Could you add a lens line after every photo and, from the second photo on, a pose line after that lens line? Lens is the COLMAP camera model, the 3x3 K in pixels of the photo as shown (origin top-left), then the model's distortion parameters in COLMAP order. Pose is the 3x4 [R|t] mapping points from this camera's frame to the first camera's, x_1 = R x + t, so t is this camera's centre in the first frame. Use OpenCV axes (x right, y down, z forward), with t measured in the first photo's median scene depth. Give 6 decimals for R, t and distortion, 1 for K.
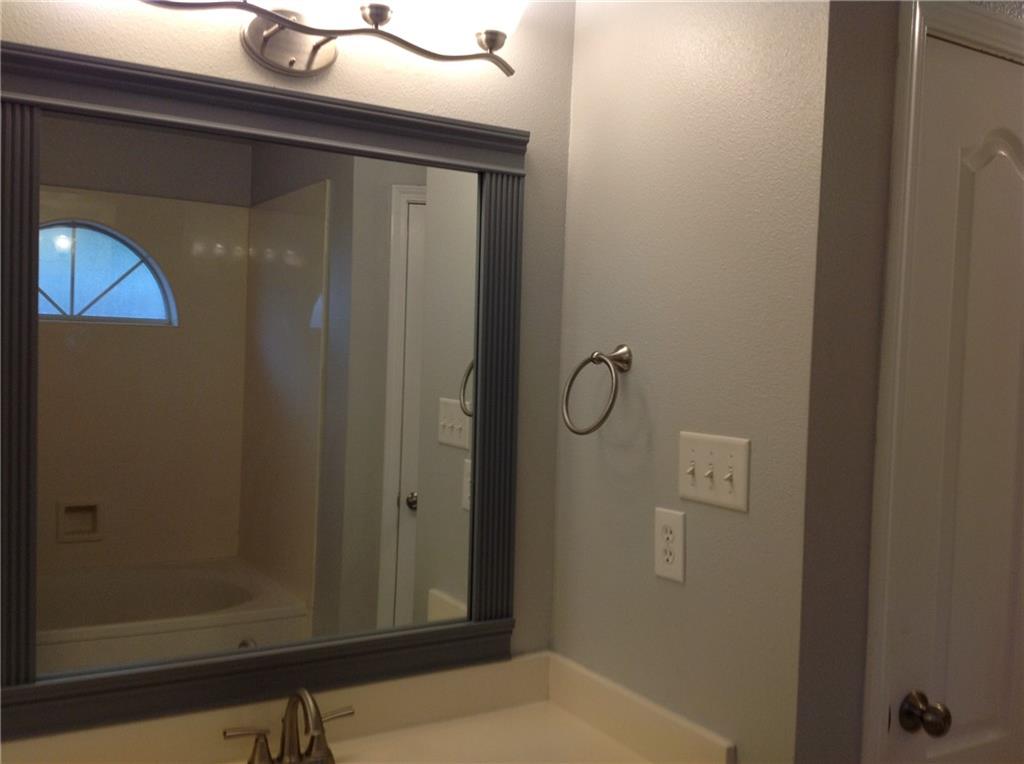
lens RADIAL K [[954.7, 0, 516.8], [0, 954.7, 384.1], [0, 0, 1]] dist [0.012002, 0.000000]
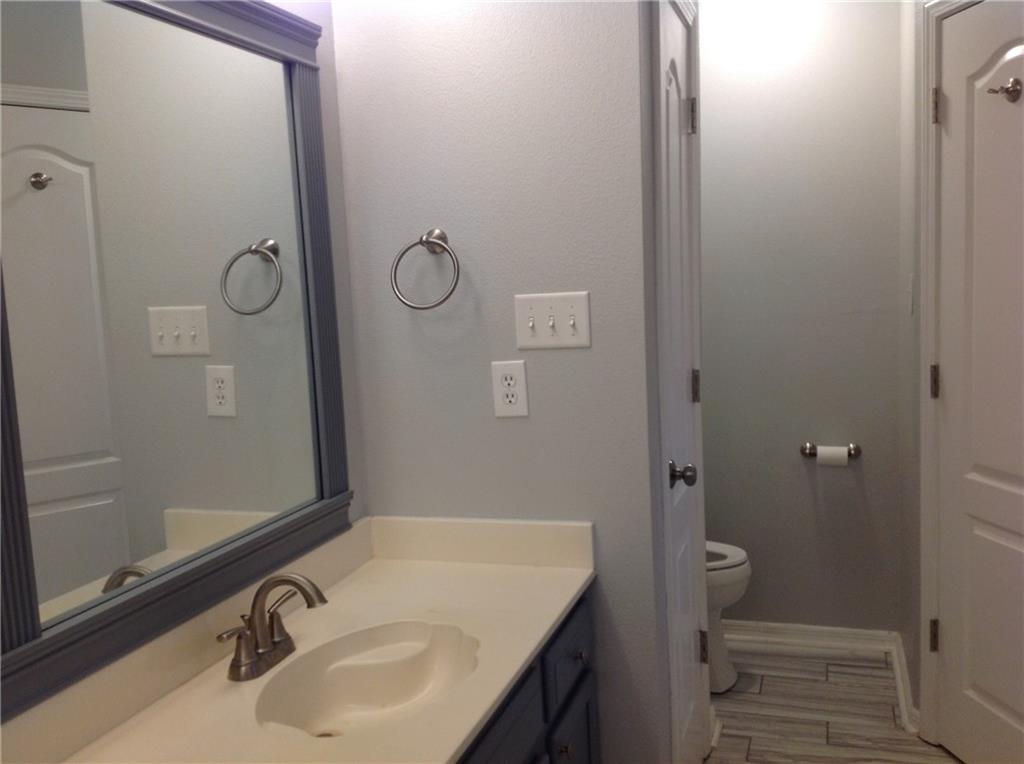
lens RADIAL K [[954.7, 0, 504.4], [0, 954.7, 392.7], [0, 0, 1]] dist [0.012002, 0.000000]
pose [[0.756790, -0.141663, 0.638122, -0.625957], [0.093298, 0.989648, 0.109054, 0.038478], [-0.646965, -0.022995, 0.762173, 0.073983]]
